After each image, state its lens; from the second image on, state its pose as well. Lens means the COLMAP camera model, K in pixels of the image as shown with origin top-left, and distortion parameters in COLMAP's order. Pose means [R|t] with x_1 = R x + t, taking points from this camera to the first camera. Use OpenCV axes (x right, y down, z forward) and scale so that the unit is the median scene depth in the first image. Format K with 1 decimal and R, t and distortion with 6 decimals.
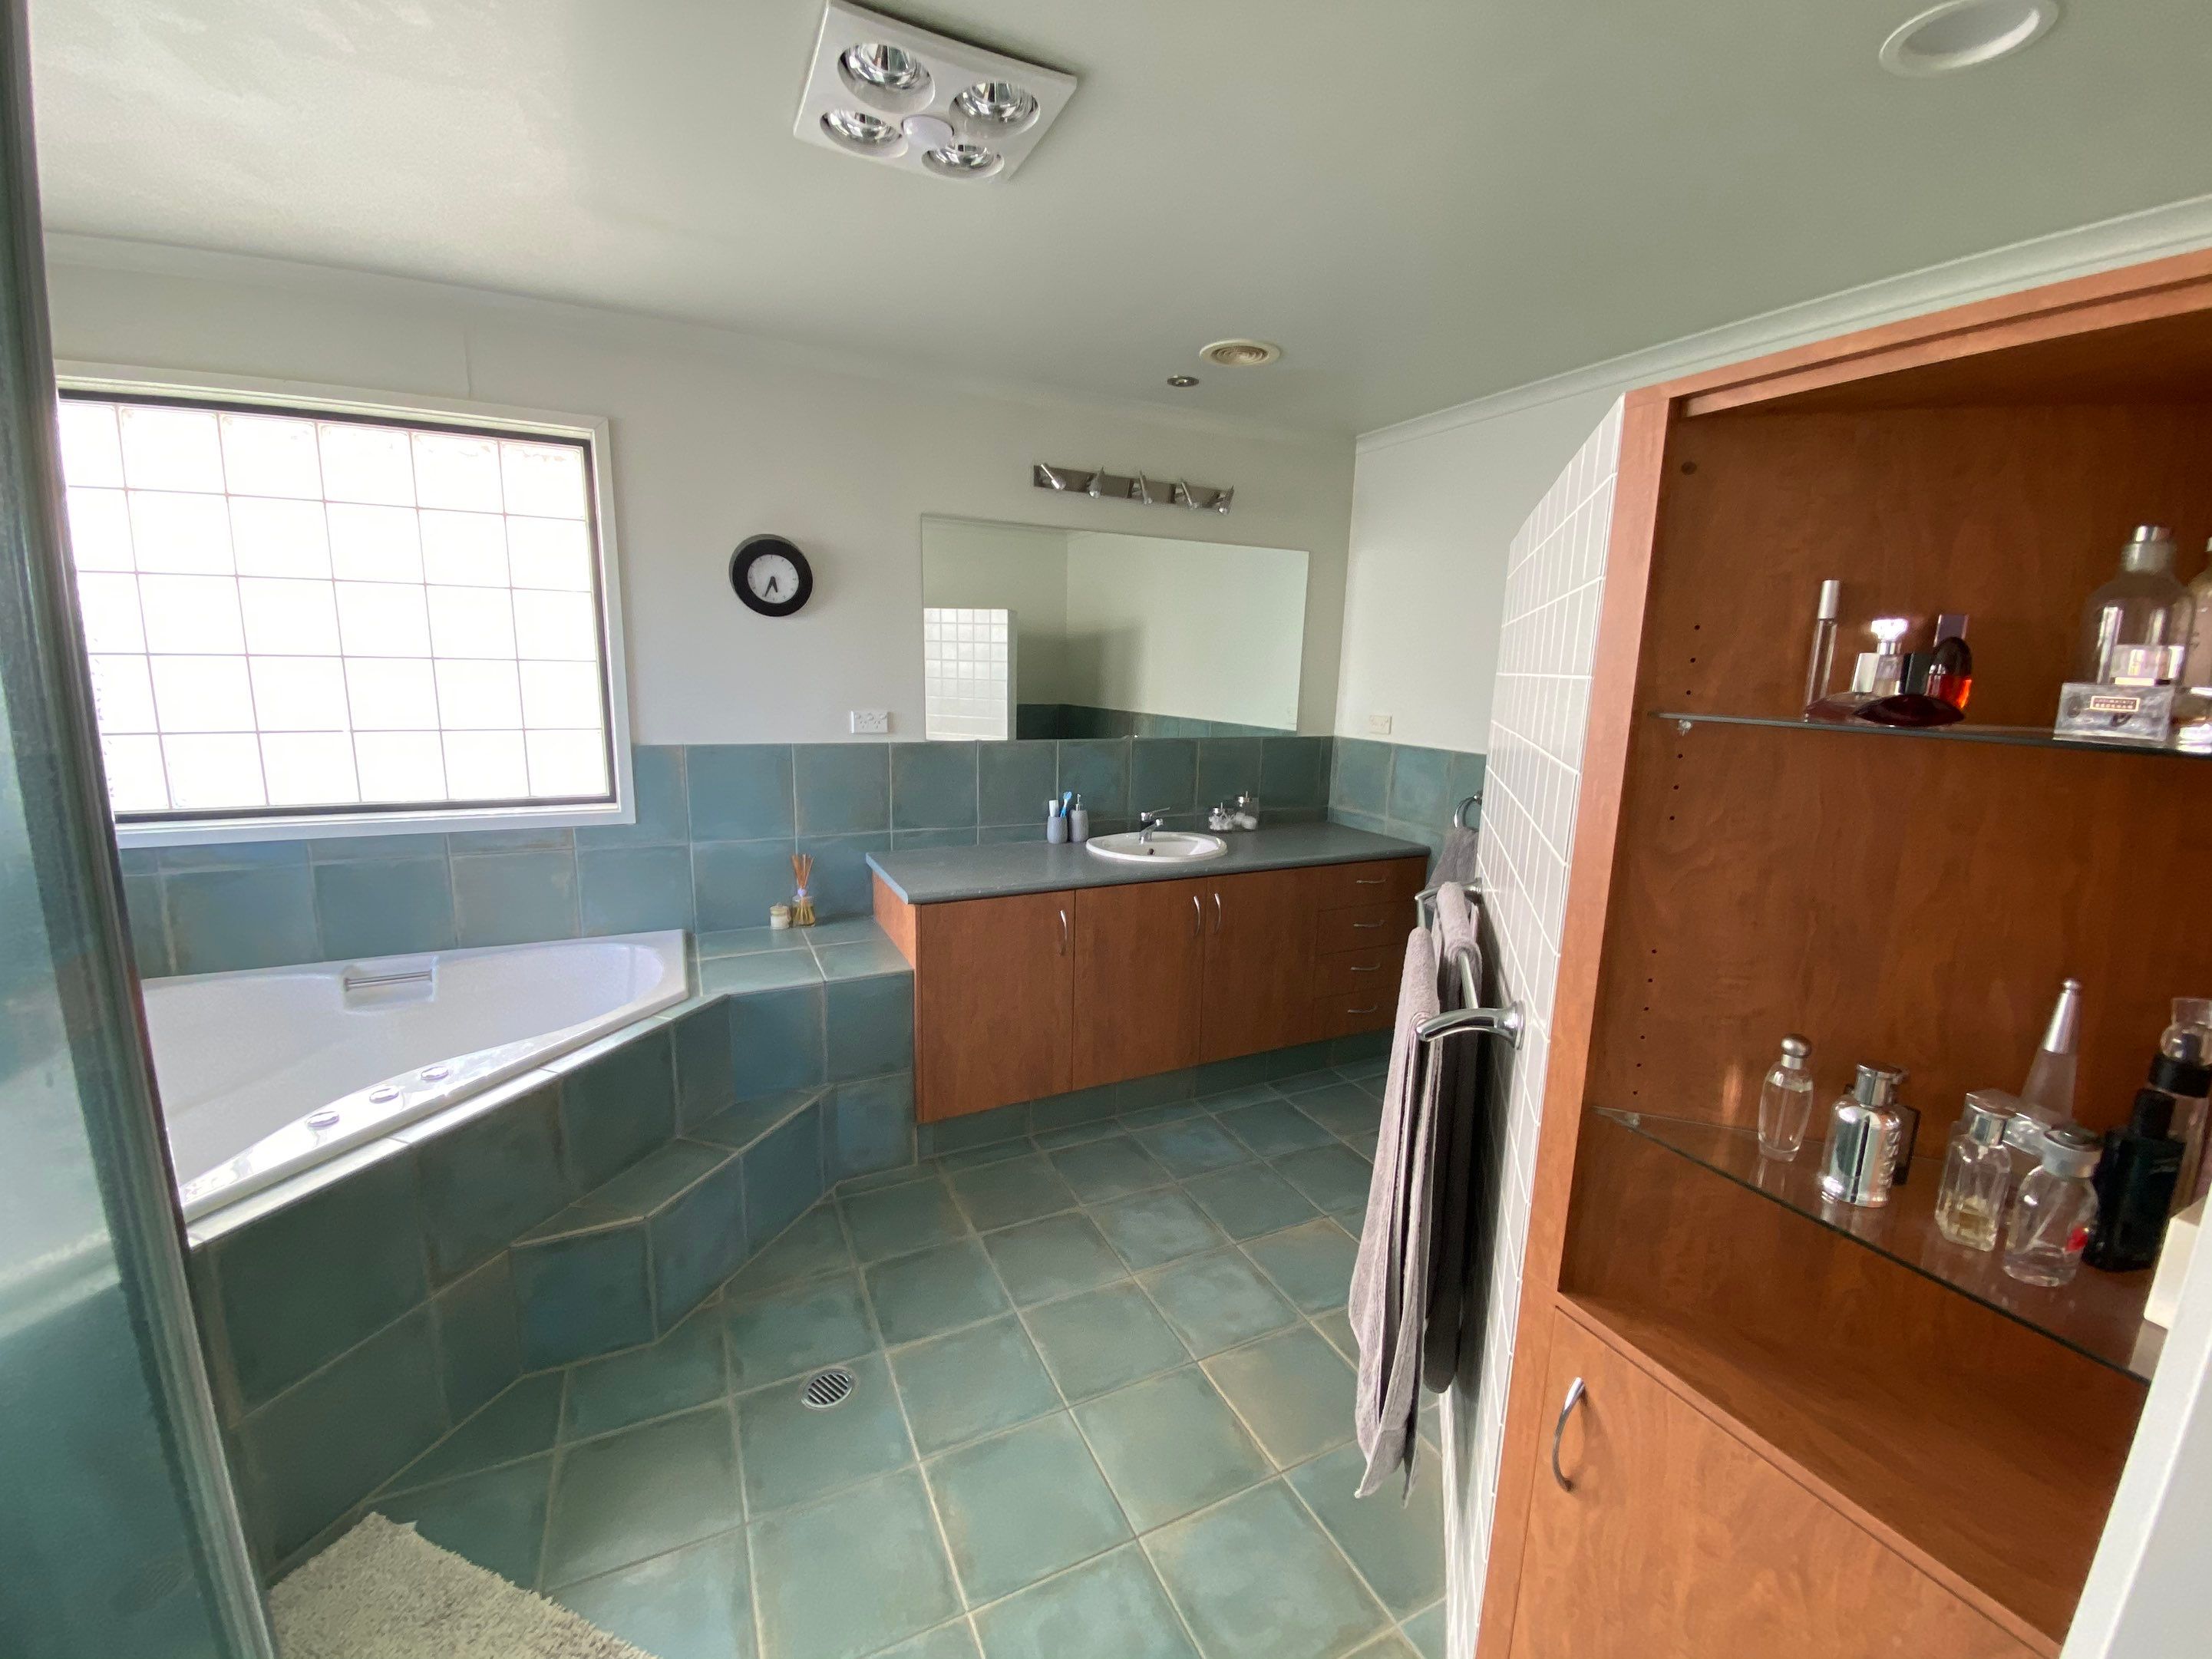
lens RADIAL K [[894.8, 0, 1120.2], [0, 894.8, 821.5], [0, 0, 1]] dist [0.016885, -0.018499]
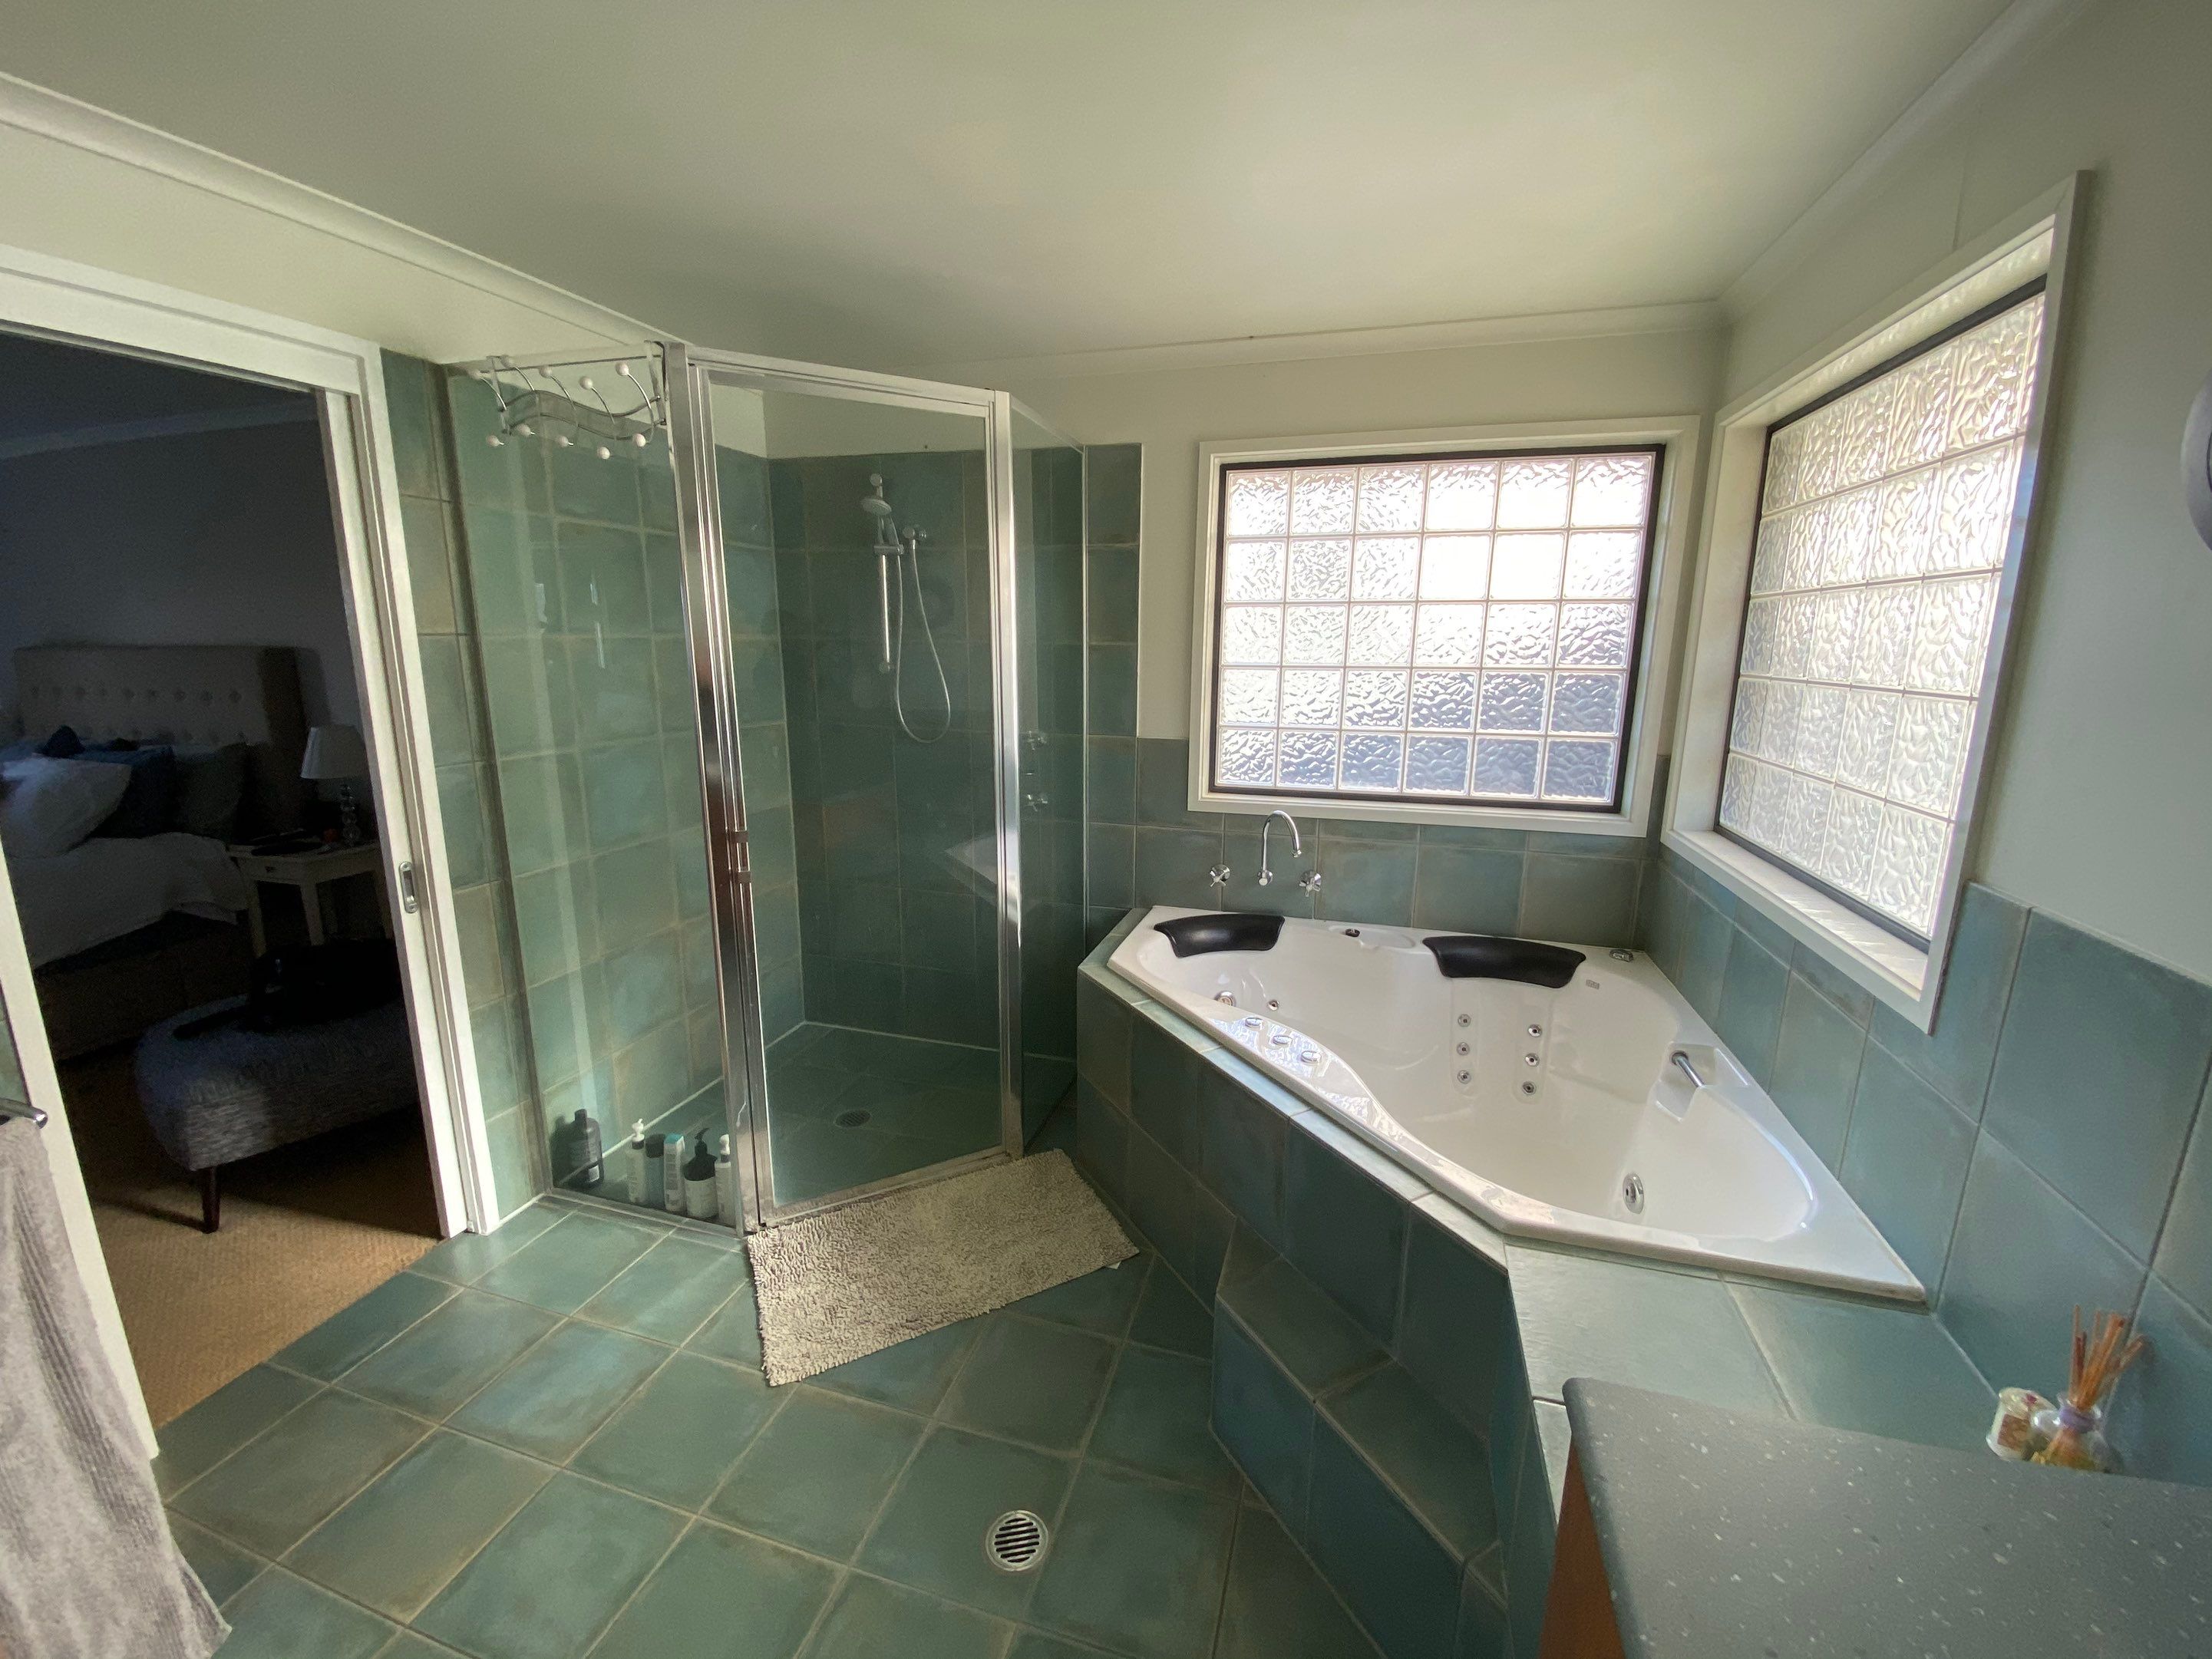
lens RADIAL K [[894.8, 0, 1115.7], [0, 894.8, 820.1], [0, 0, 1]] dist [0.016885, -0.018499]
pose [[-0.676536, 0.113939, -0.727542, 0.102731], [-0.156993, 0.942931, 0.293657, -0.184927], [0.719480, 0.312889, -0.620039, 0.964028]]
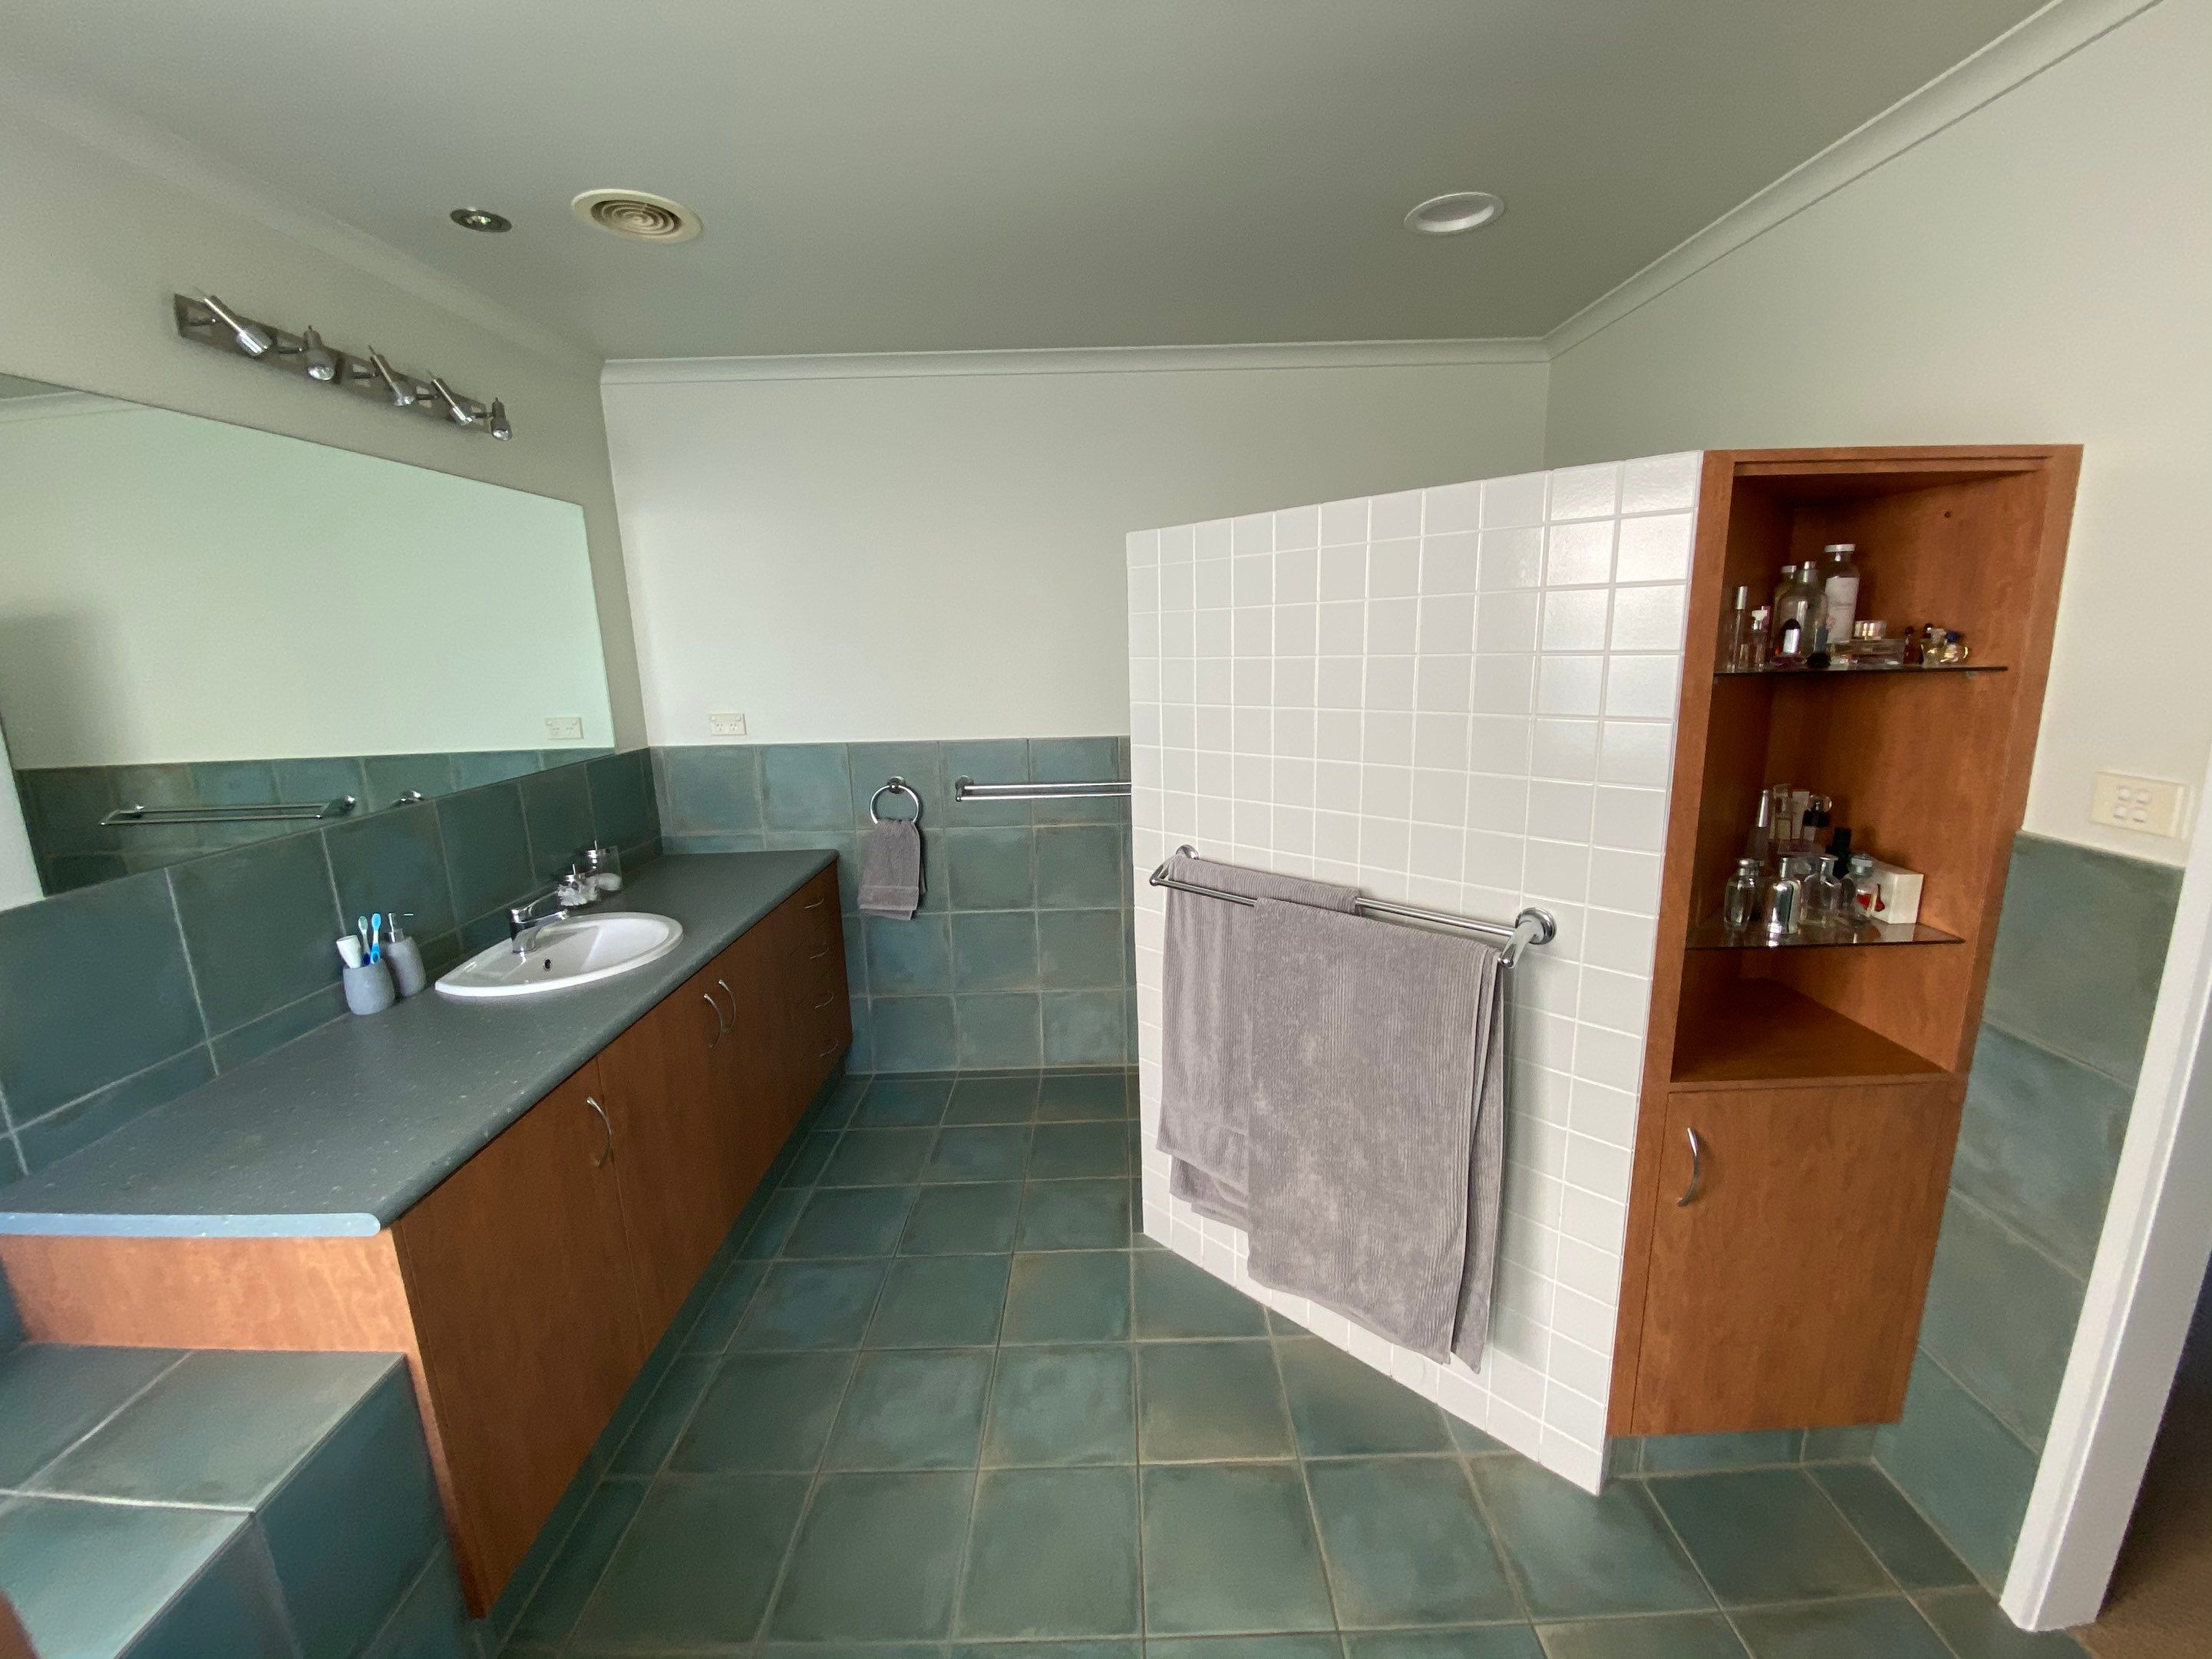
lens RADIAL K [[894.8, 0, 1114.8], [0, 894.8, 818.9], [0, 0, 1]] dist [0.016885, -0.018499]
pose [[0.439507, -0.221424, 0.870520, -0.402921], [0.195911, 0.969439, 0.147674, -0.102448], [-0.876614, 0.105640, 0.469455, 0.404323]]
